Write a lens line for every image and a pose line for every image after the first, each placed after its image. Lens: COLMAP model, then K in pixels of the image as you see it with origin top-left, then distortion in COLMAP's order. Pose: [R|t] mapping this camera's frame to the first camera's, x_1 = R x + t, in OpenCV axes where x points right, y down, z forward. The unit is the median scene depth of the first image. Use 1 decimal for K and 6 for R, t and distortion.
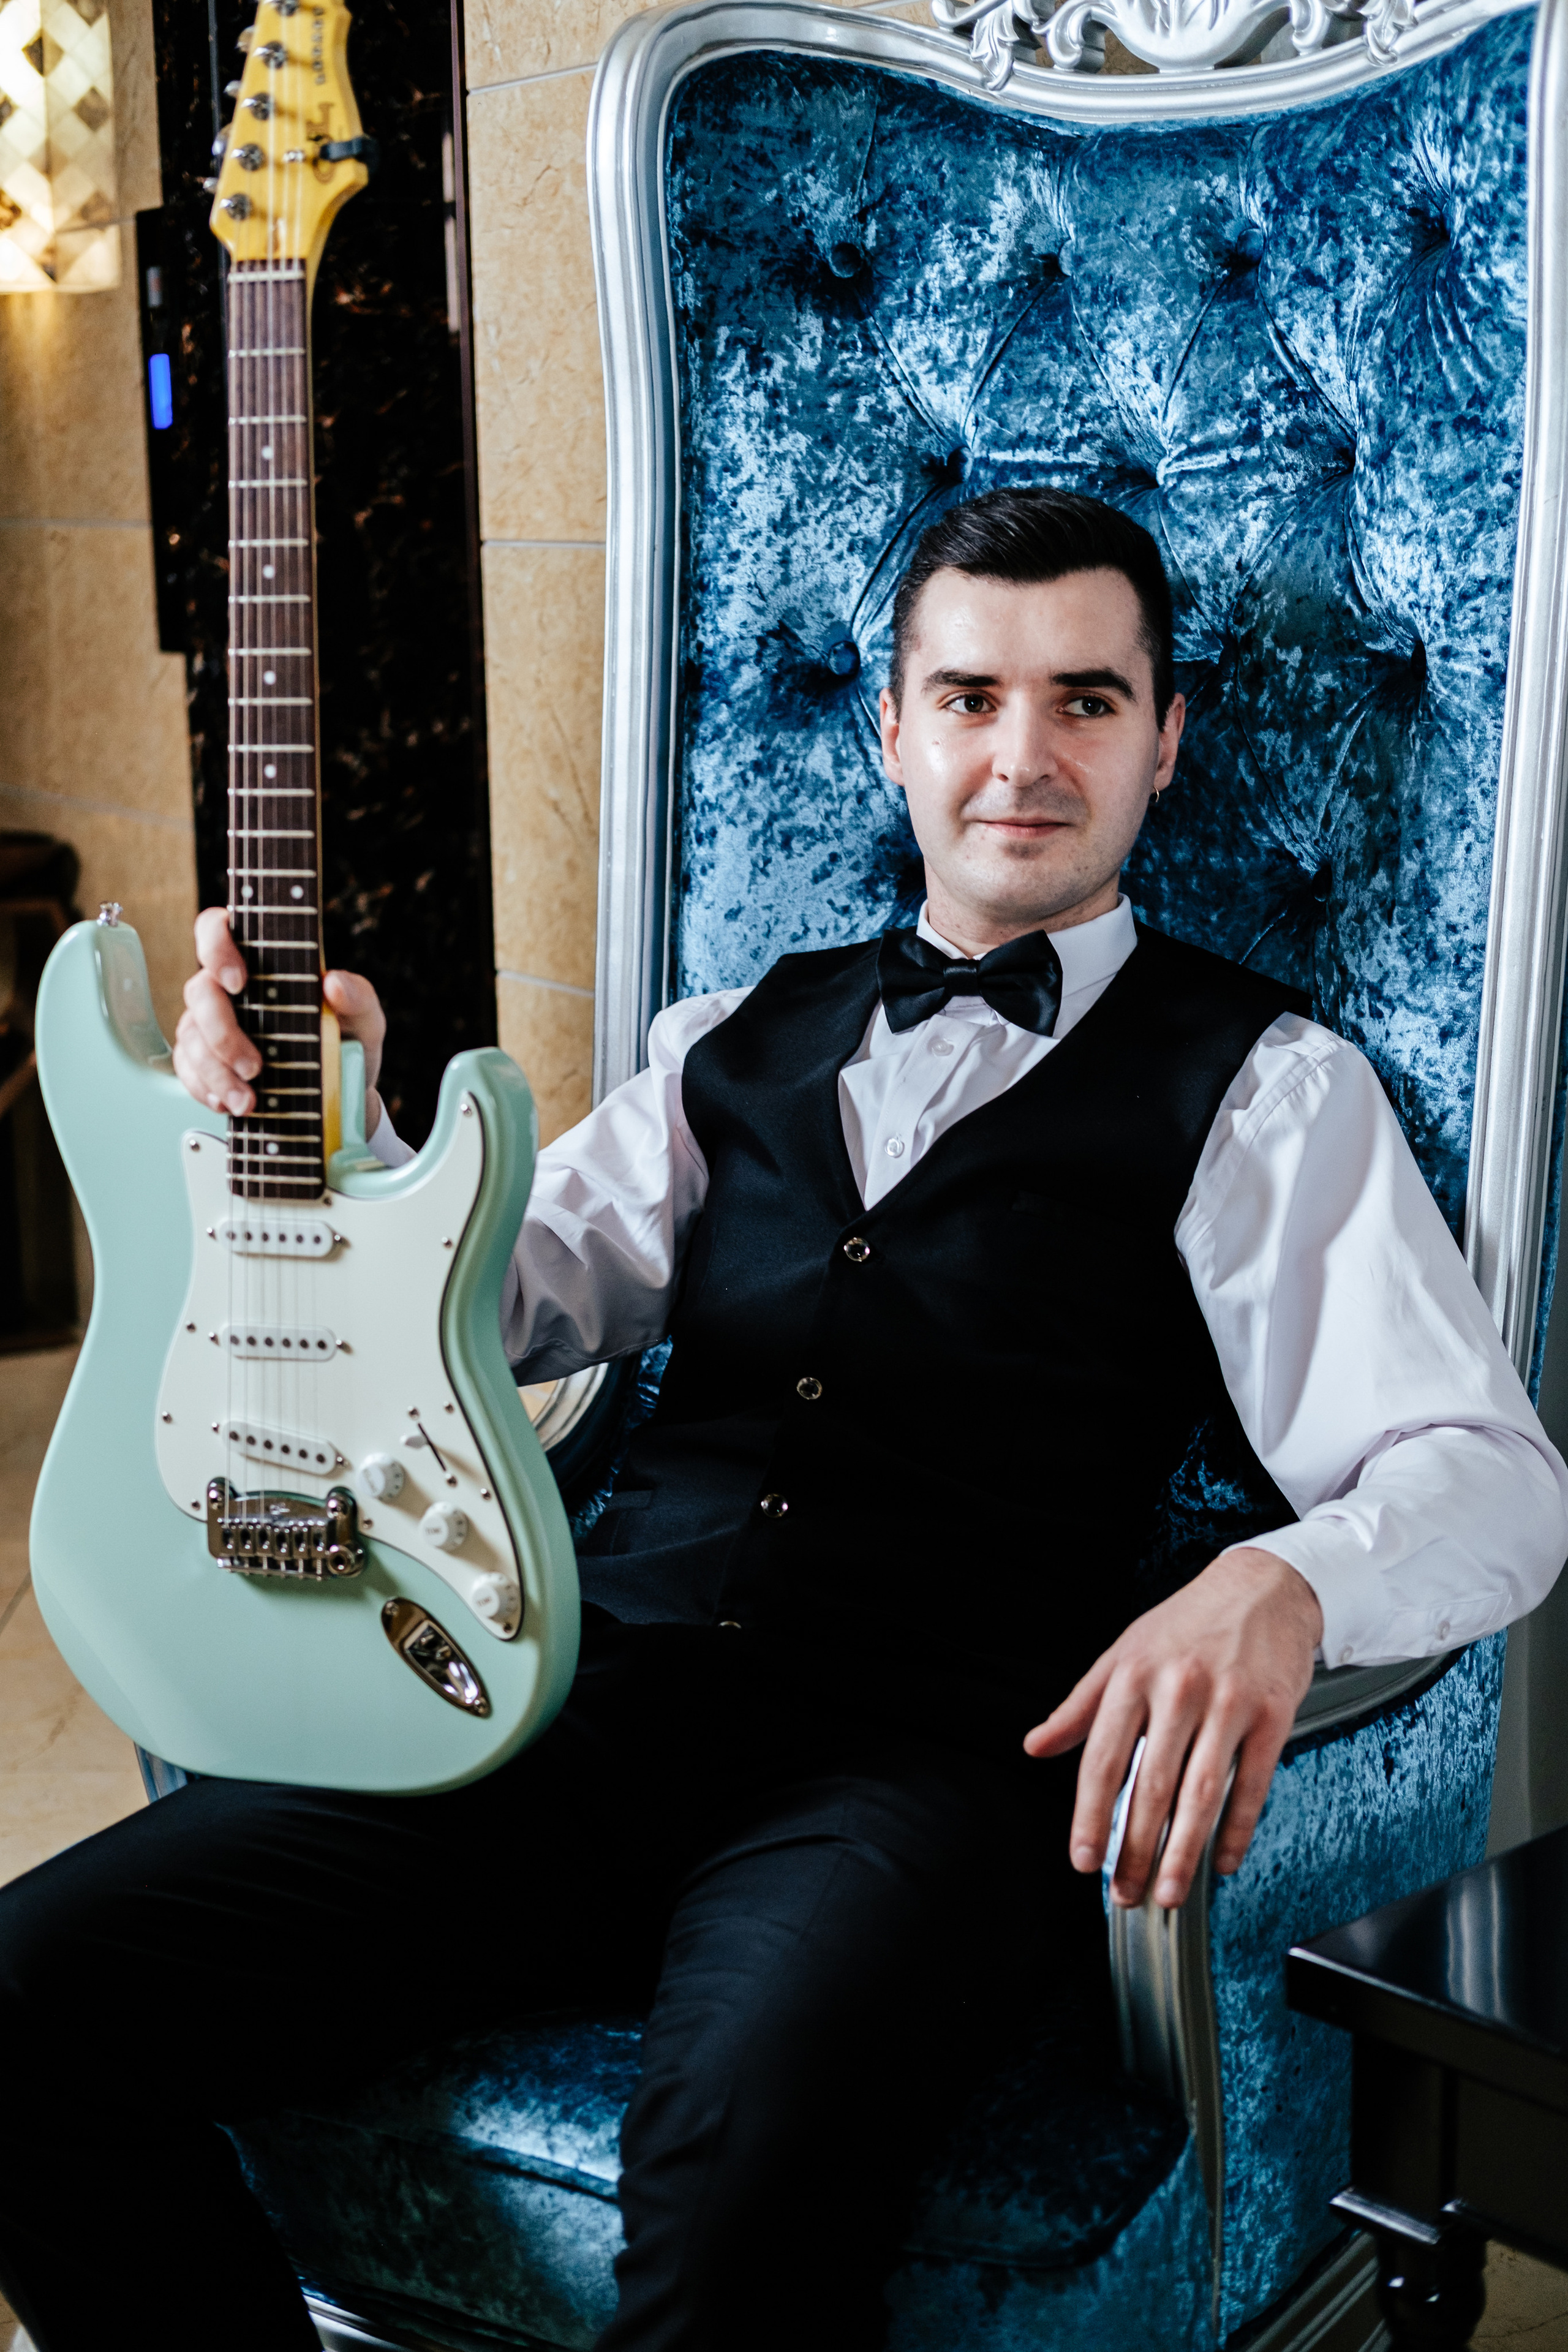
lens RADIAL K [[3679.9, 0, 734.3], [0, 3679.9, 1173.9], [0, 0, 1]] dist [0.020913, 0.000000]
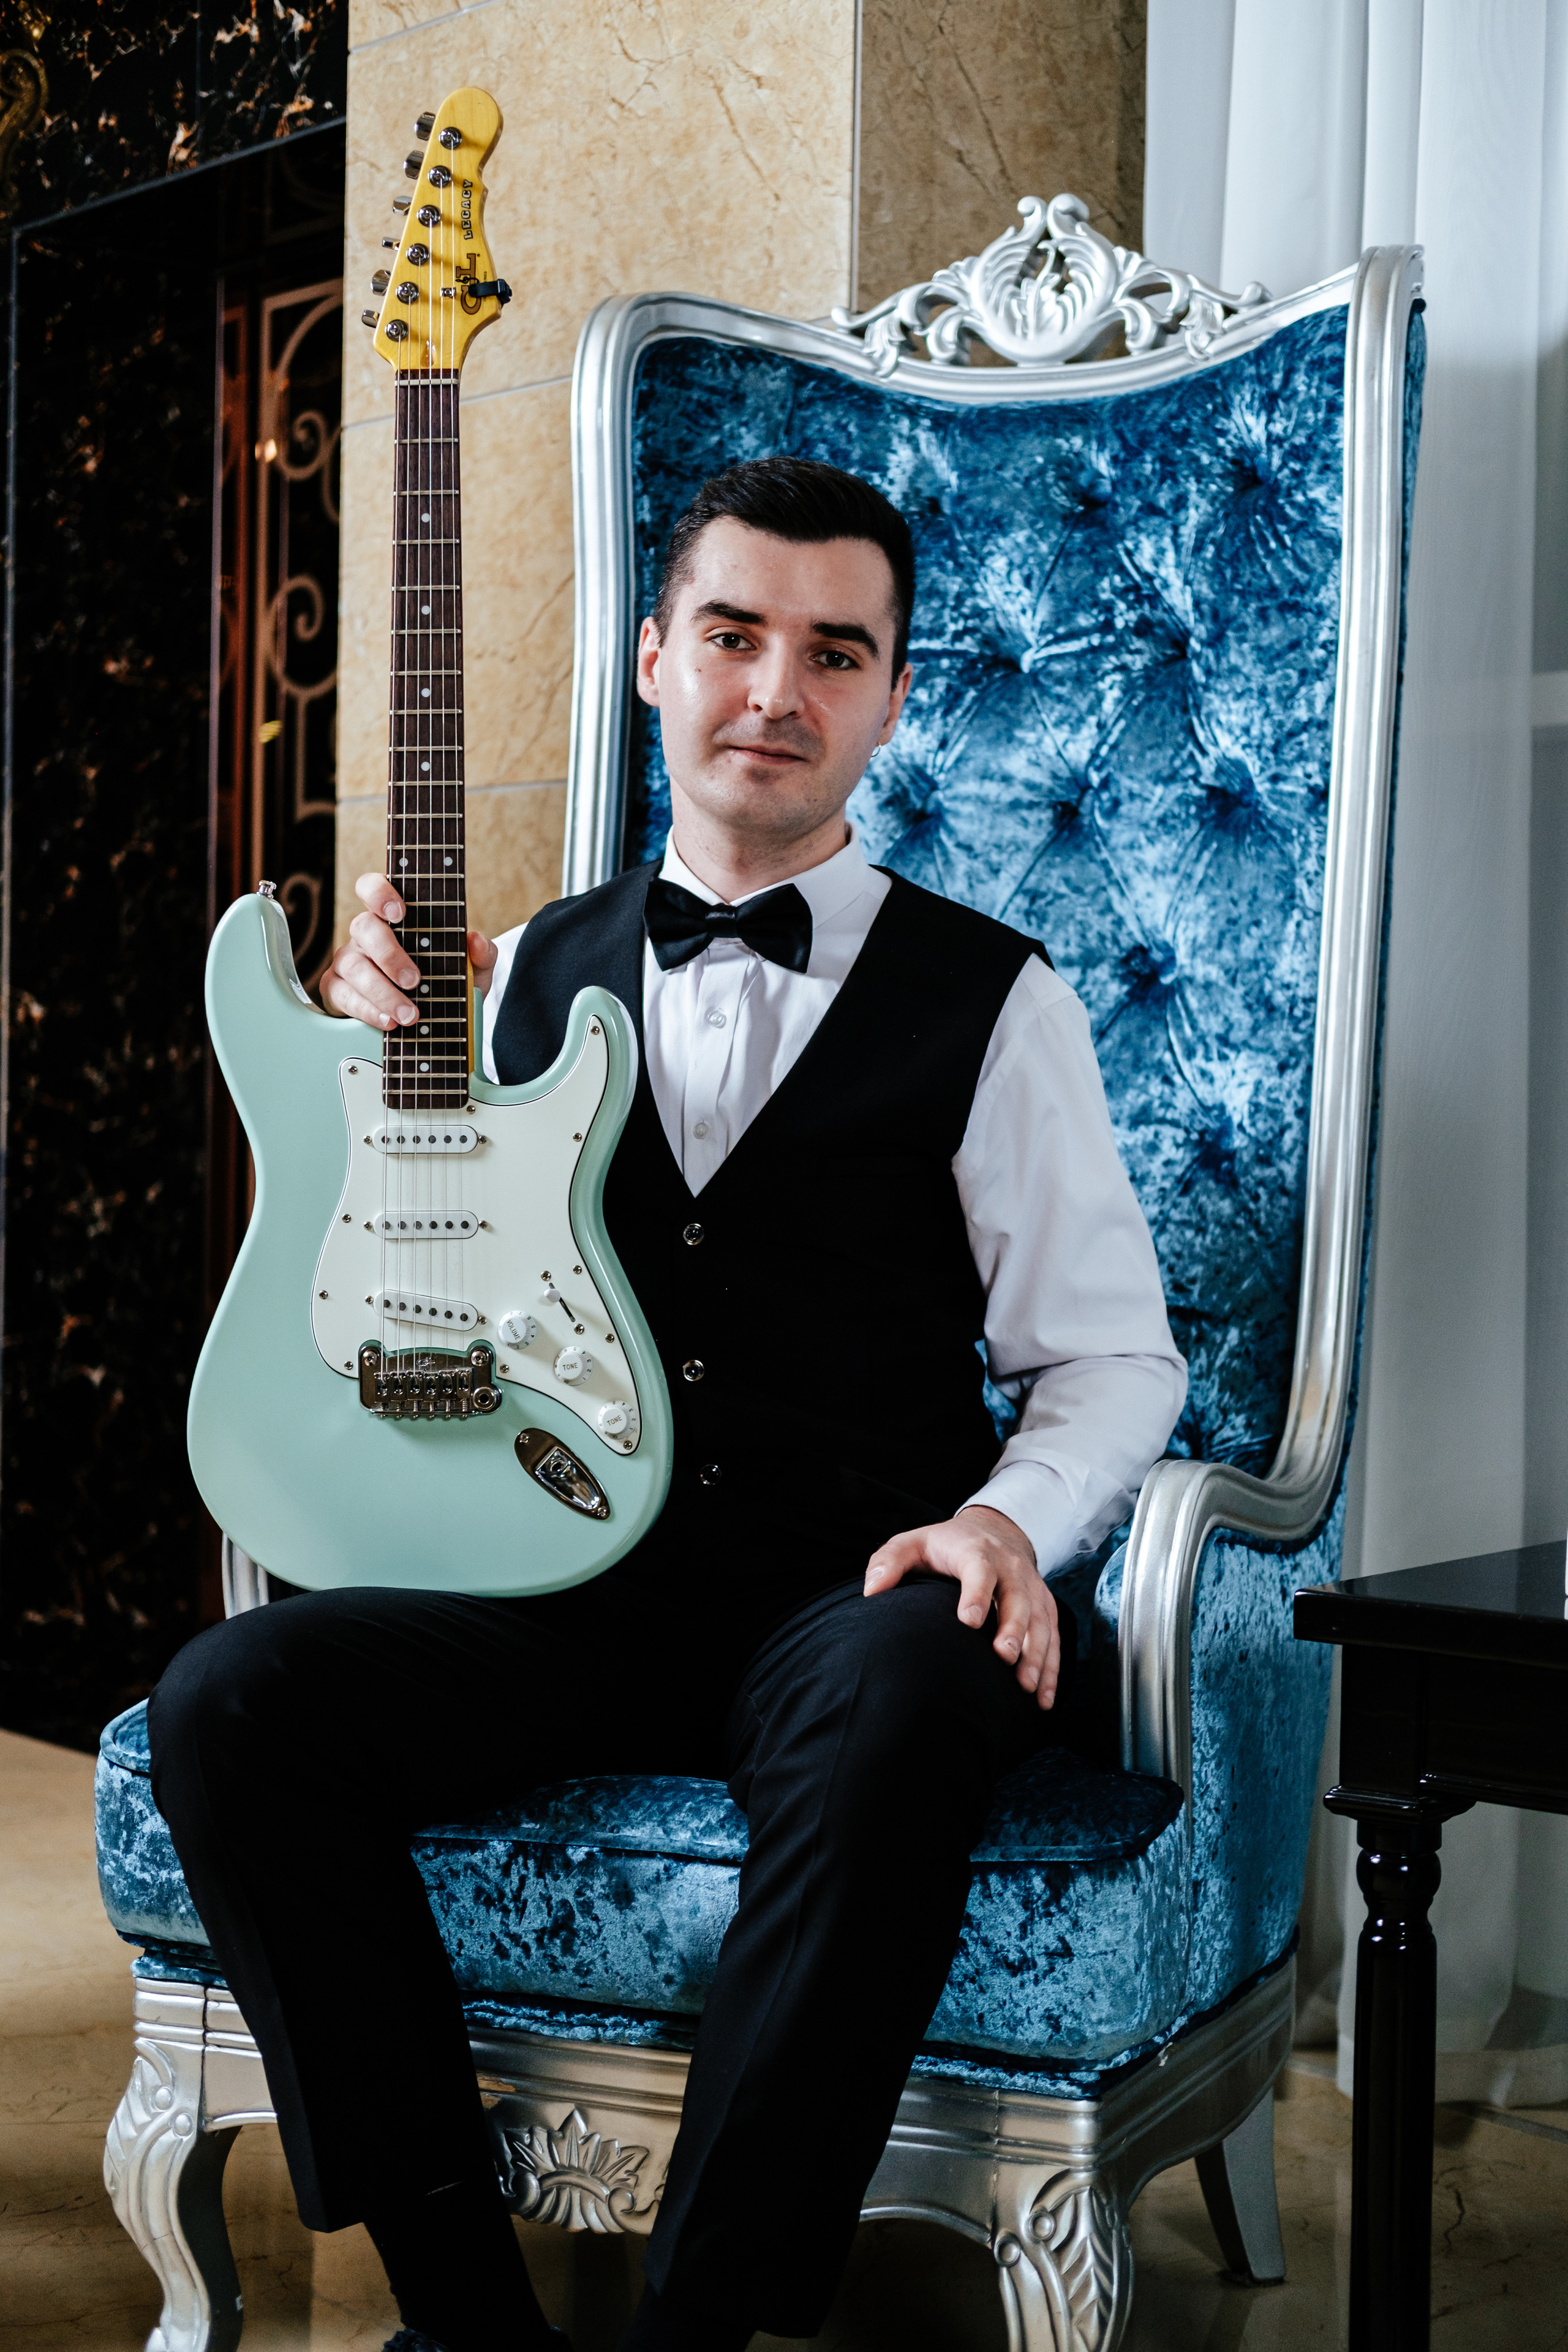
lens RADIAL K [[3679.9, 0, 761.9], [0, 3679.9, 1168.8], [0, 0, 1]] dist [0.020913, 0.000000]
pose [[0.984950, 0.029489, 0.170306, -0.193427], [-0.000243, 0.985573, -0.169250, 0.205091], [-0.172840, 0.166661, 0.970747, -0.193453]]
